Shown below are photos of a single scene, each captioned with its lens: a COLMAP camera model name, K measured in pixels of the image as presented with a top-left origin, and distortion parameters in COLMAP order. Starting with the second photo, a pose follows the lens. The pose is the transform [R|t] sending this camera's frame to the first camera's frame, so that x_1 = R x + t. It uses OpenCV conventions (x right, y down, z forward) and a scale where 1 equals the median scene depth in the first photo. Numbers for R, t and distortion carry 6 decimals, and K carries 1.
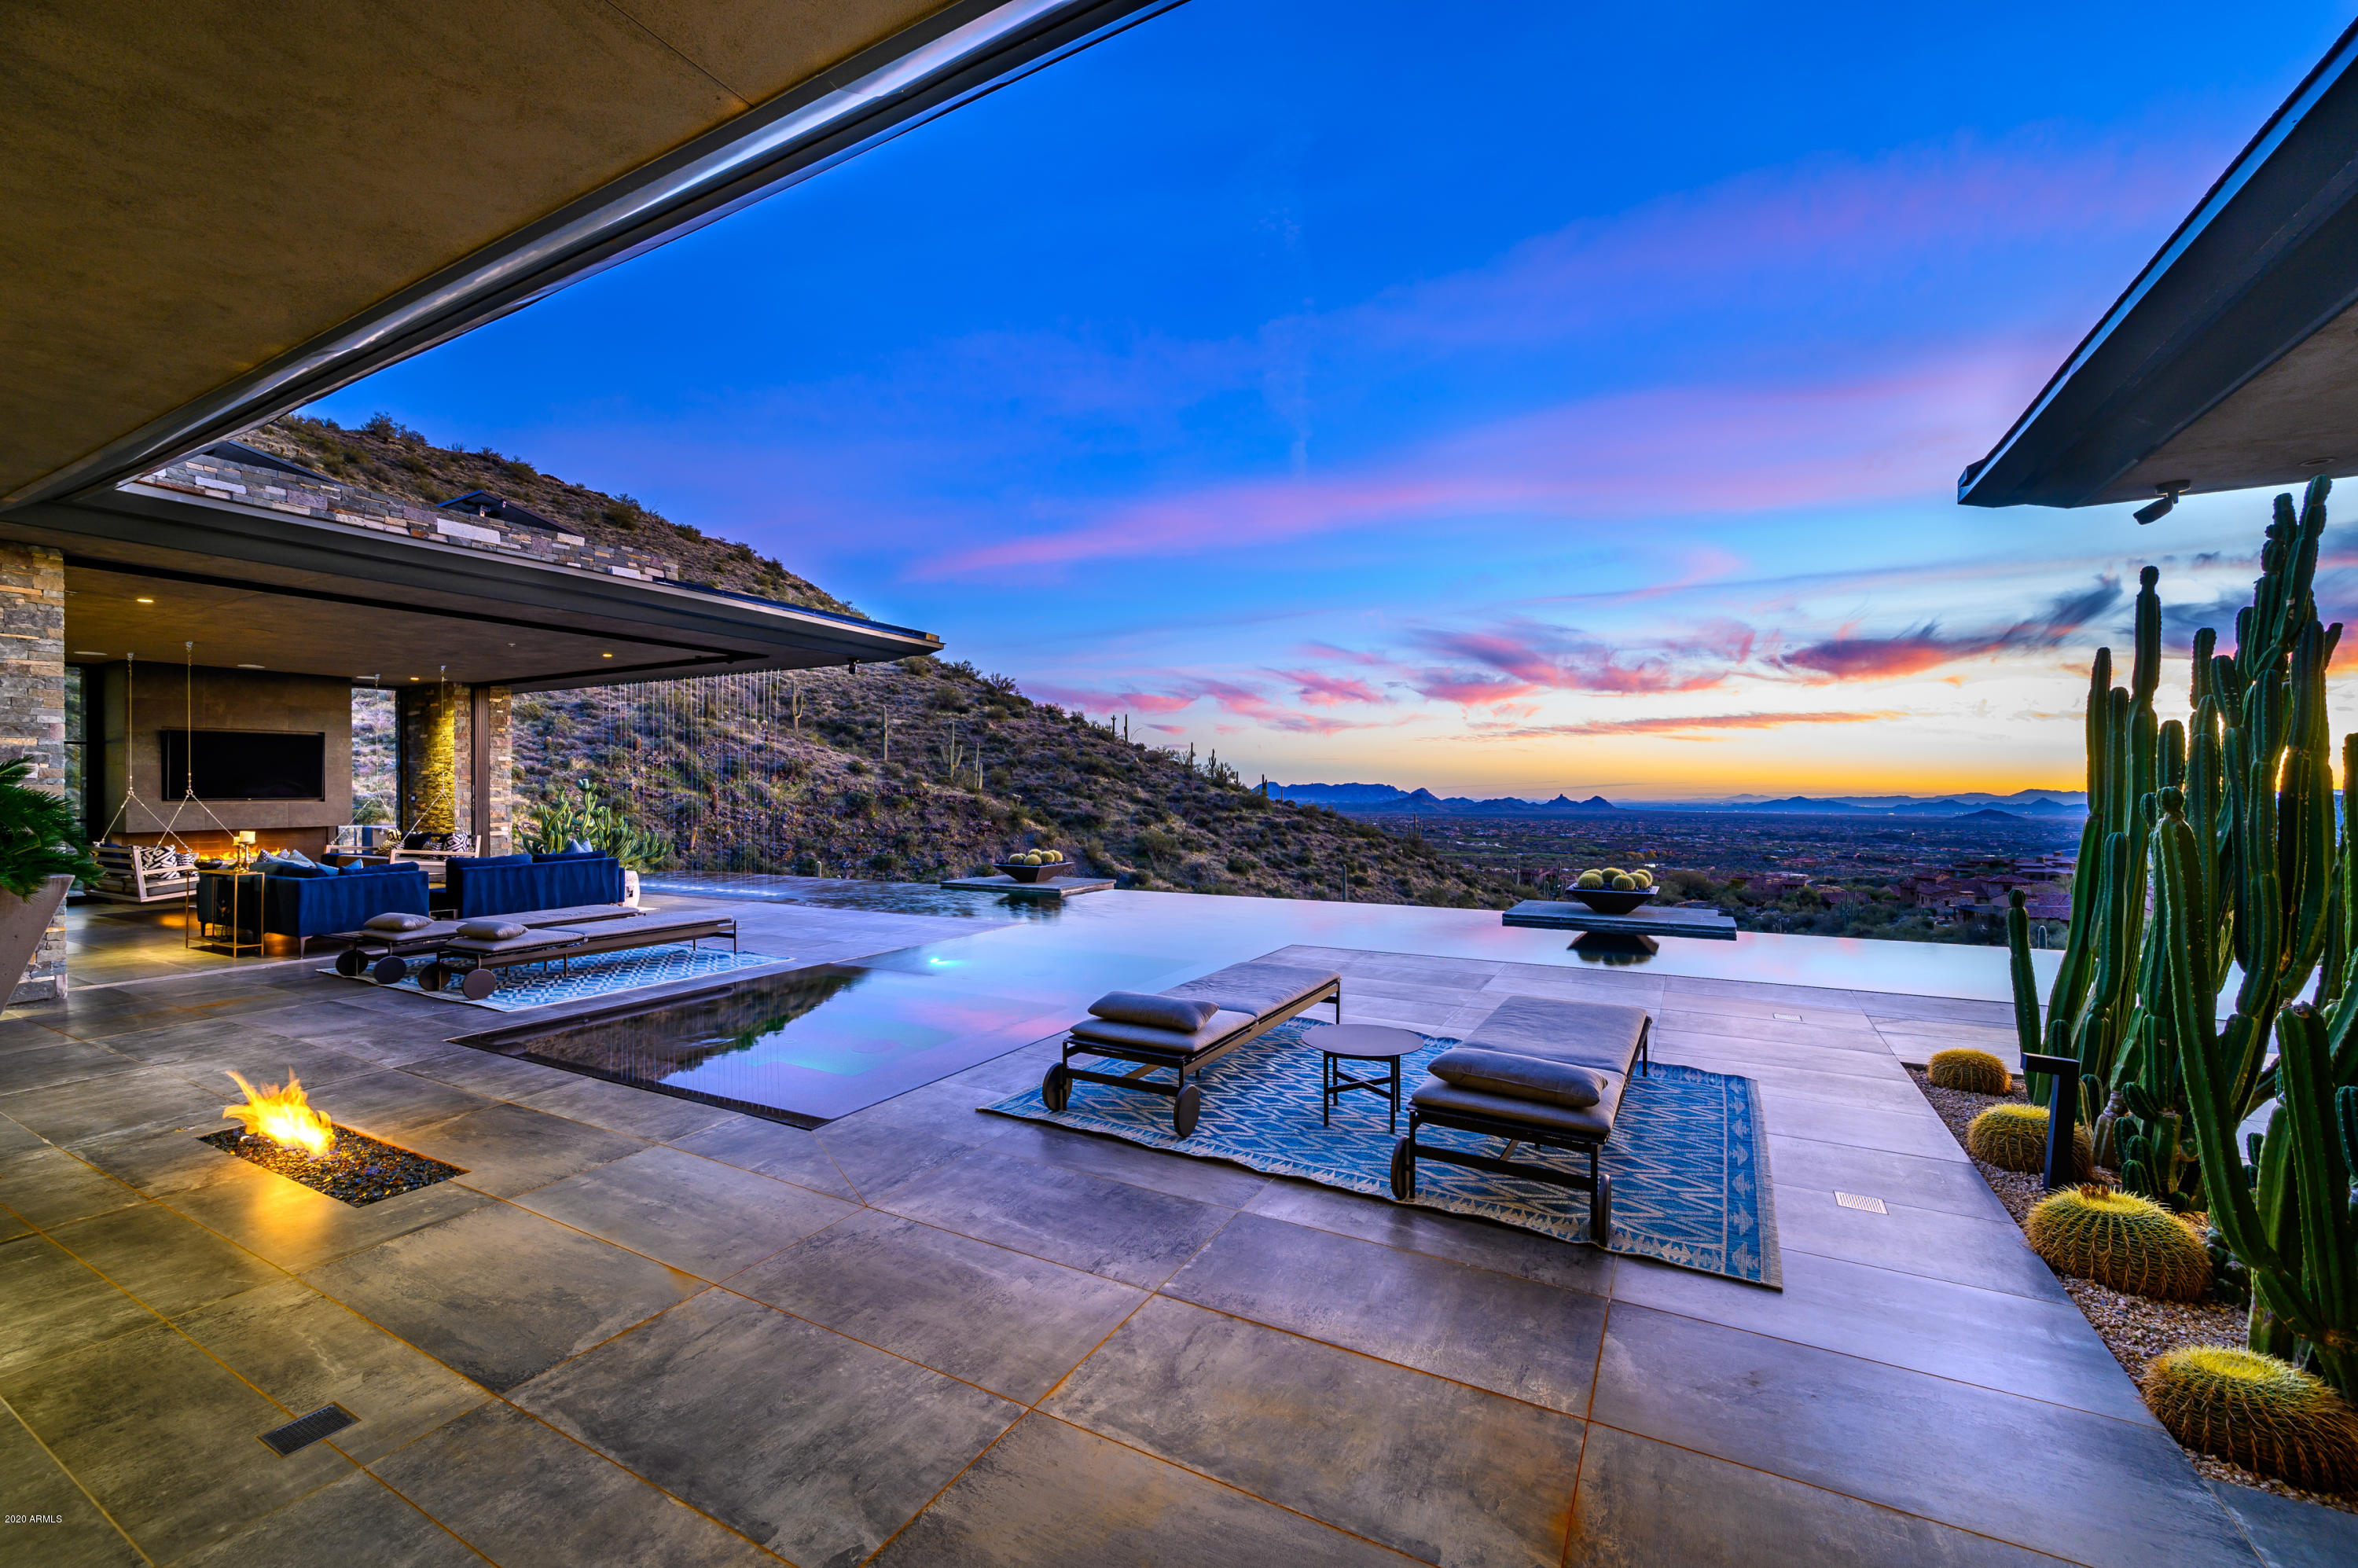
lens RADIAL K [[946.4, 0, 1163.5], [0, 946.4, 778.1], [0, 0, 1]] dist [-0.013657, -0.000233]
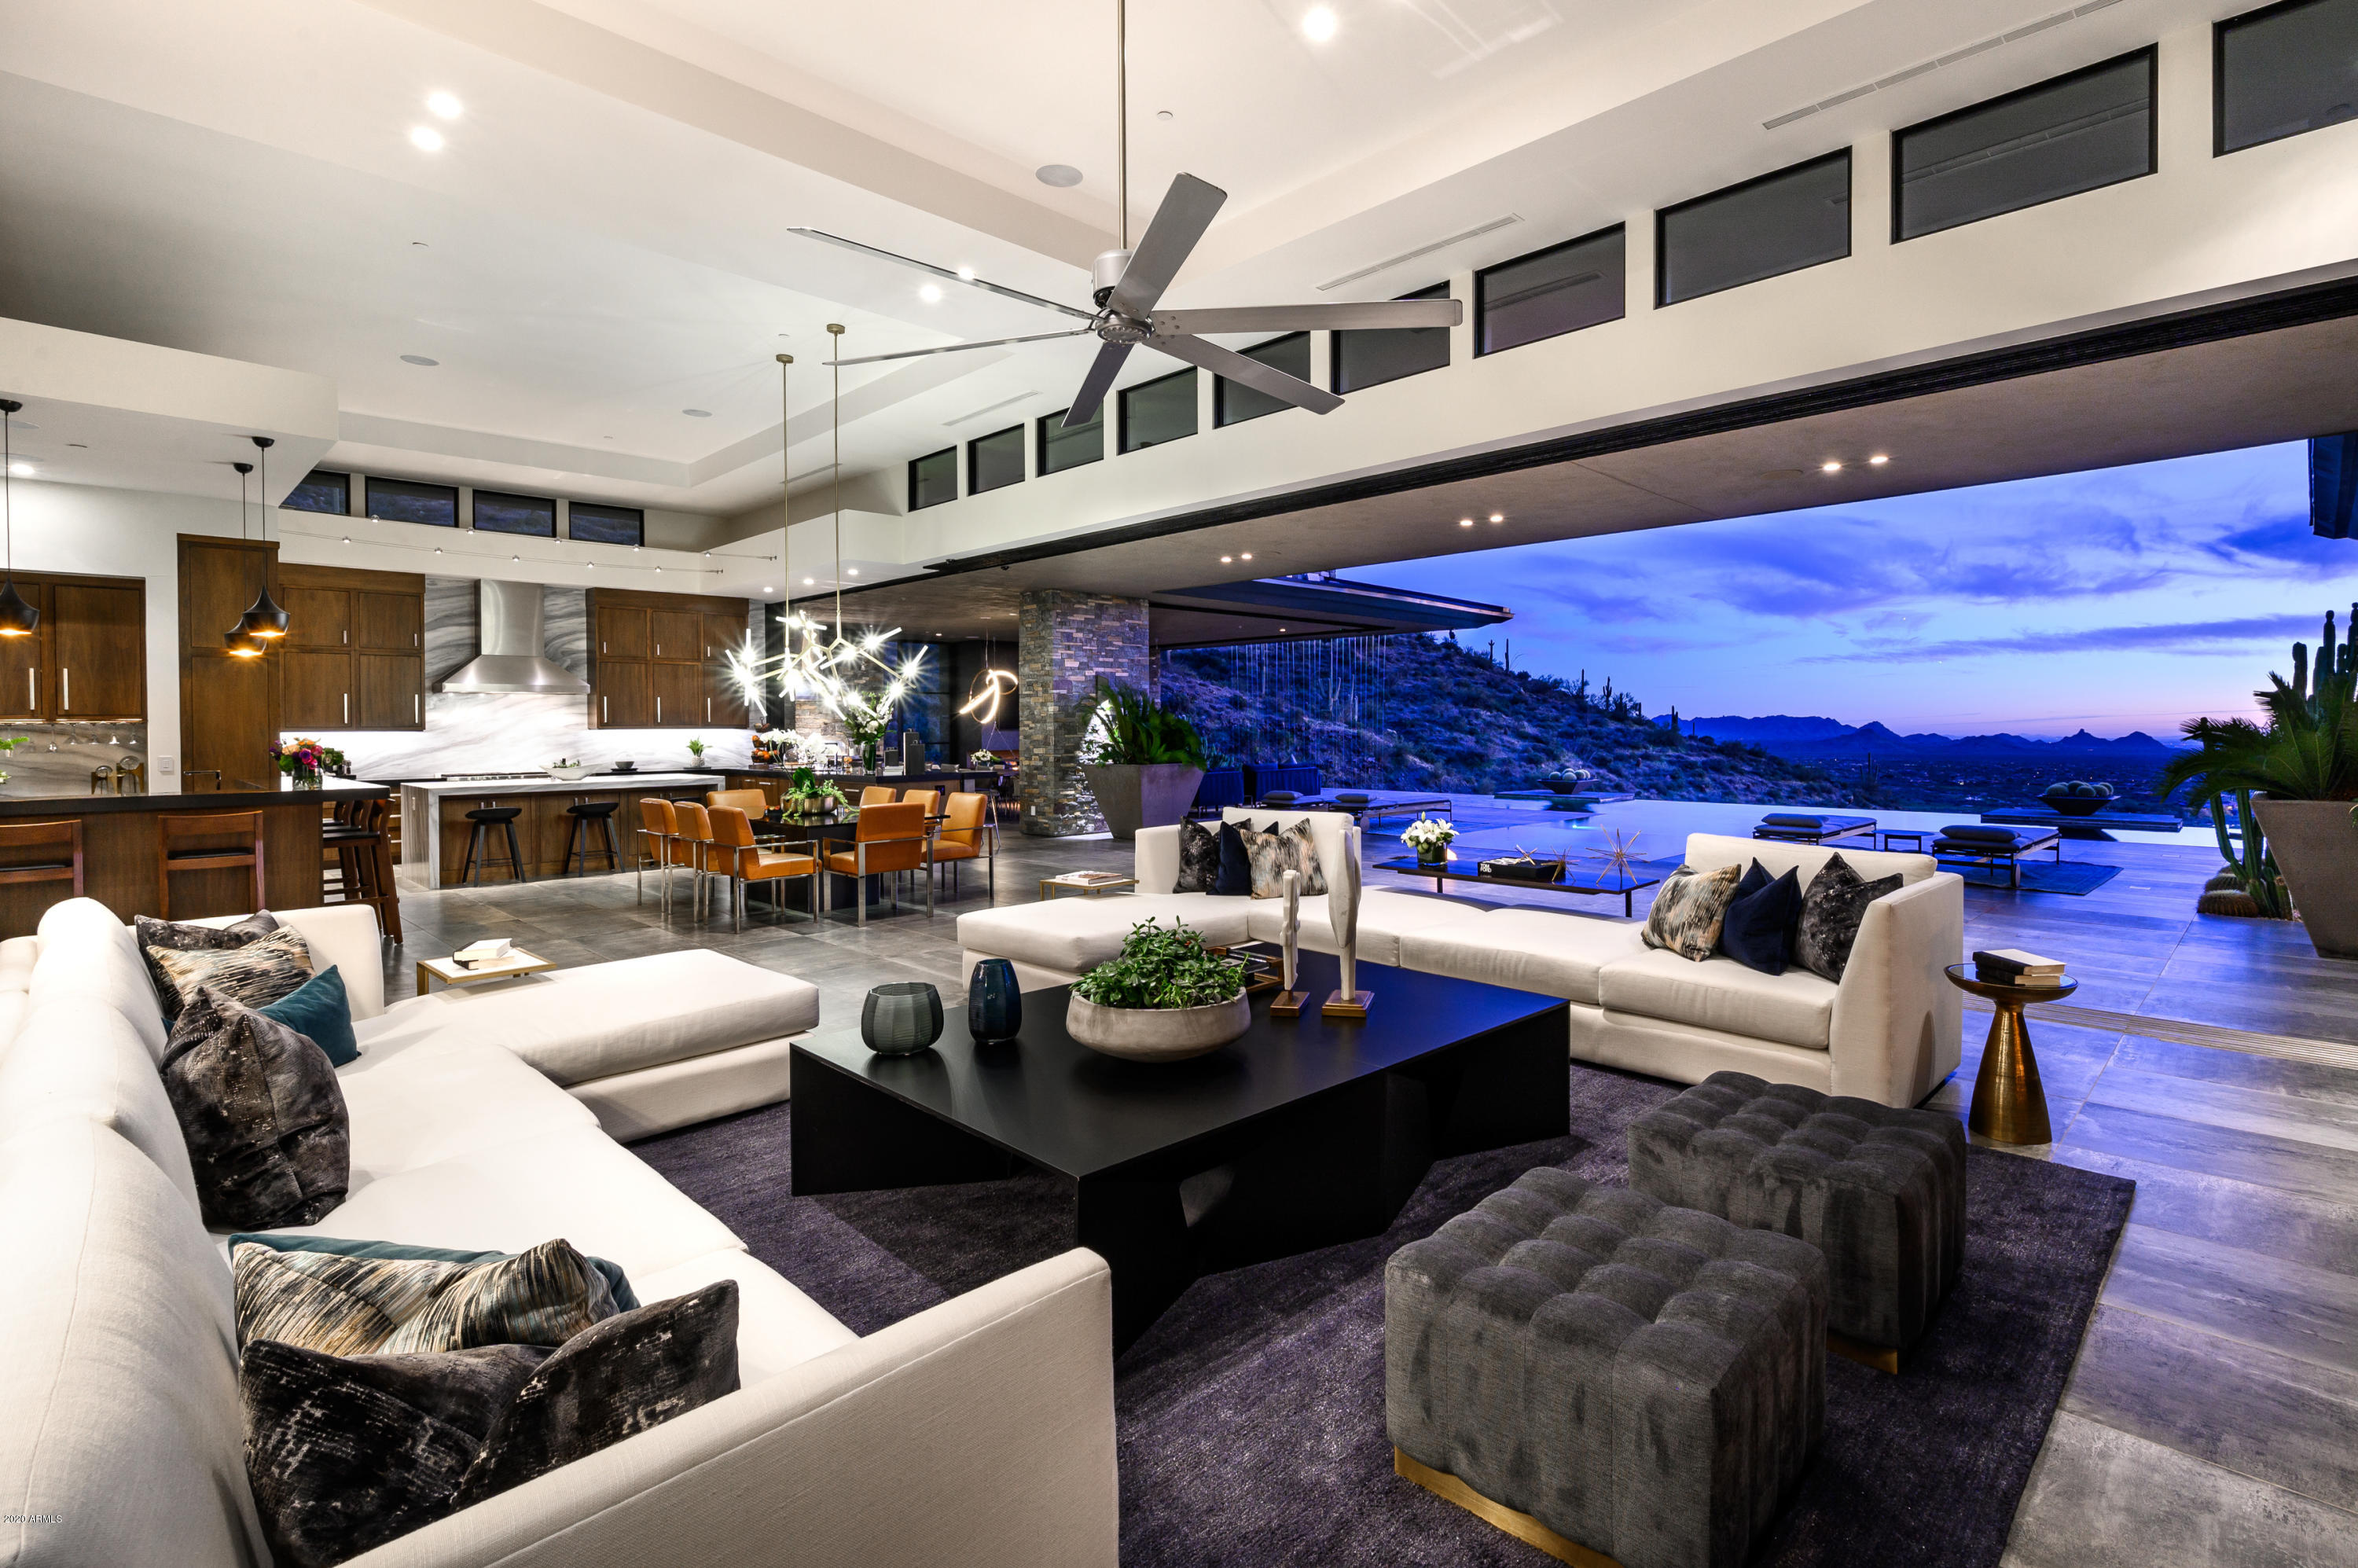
lens RADIAL K [[1106.8, 0, 1258.4], [0, 1106.8, 732.0], [0, 0, 1]] dist [0.015745, -0.001561]
pose [[0.971815, -0.001406, -0.235742, -0.033848], [0.005809, 0.999821, 0.017984, -0.000653], [0.235675, -0.018846, 0.971649, -0.099630]]
